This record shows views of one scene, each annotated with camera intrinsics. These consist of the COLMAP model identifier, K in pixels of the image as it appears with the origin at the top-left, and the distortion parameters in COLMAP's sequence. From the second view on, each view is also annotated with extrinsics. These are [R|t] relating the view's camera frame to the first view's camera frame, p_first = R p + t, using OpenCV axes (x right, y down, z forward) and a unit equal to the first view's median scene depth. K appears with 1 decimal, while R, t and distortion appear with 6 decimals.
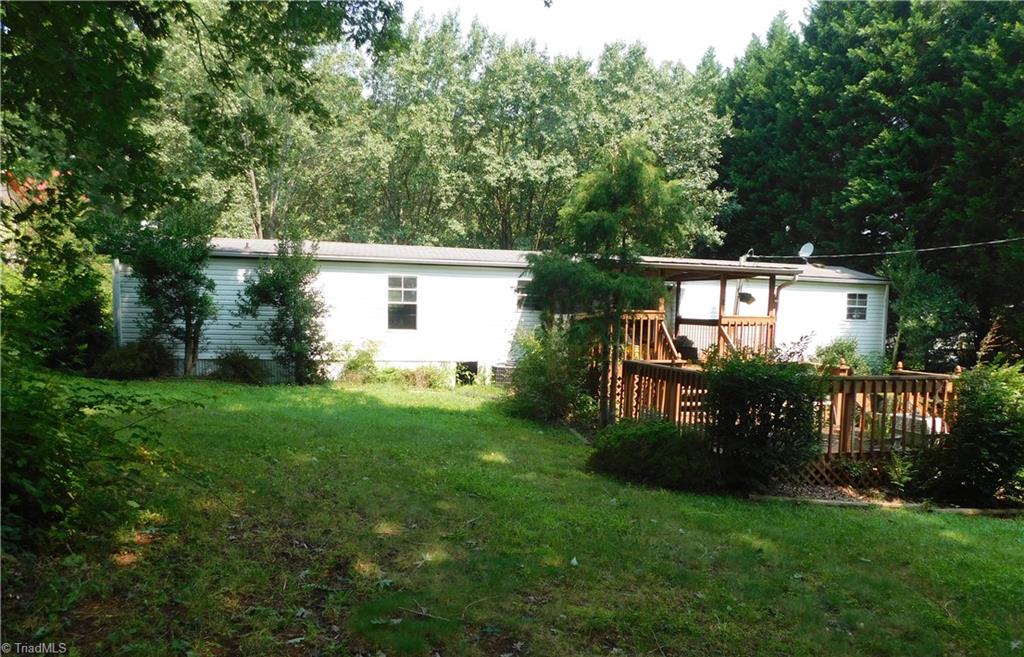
lens RADIAL K [[695.2, 0, 510.9], [0, 695.2, 360.7], [0, 0, 1]] dist [-0.043632, 0.001754]
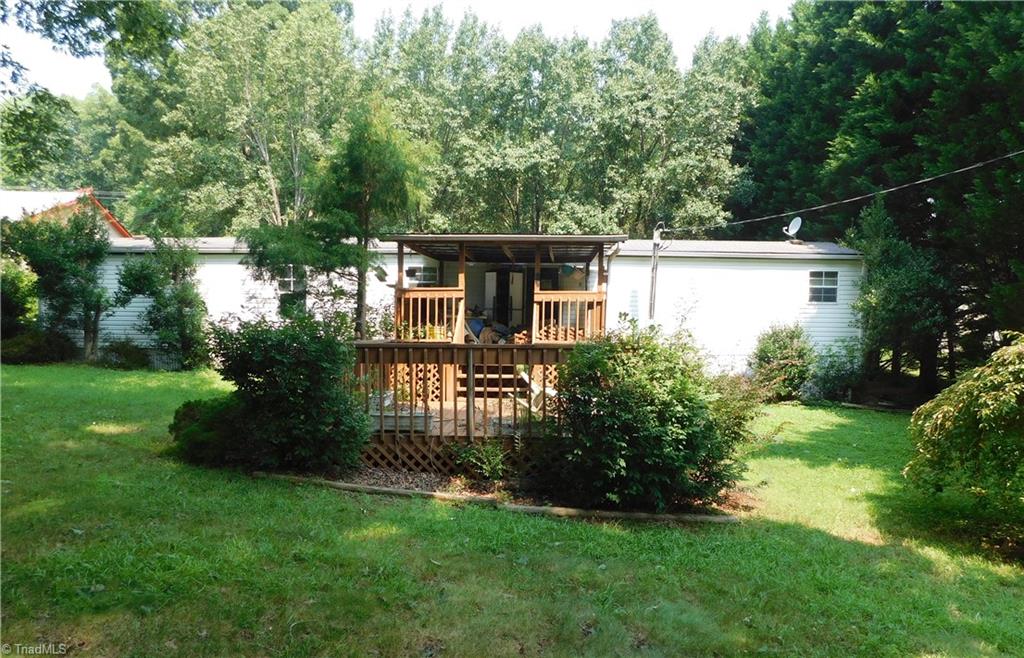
lens RADIAL K [[688.3, 0, 512.3], [0, 688.3, 378.1], [0, 0, 1]] dist [-0.042145, 0.004283]
pose [[0.968207, 0.005488, -0.250089, 0.340762], [-0.001685, 0.999880, 0.015418, 0.021791], [0.250143, -0.014507, 0.968100, 0.085538]]
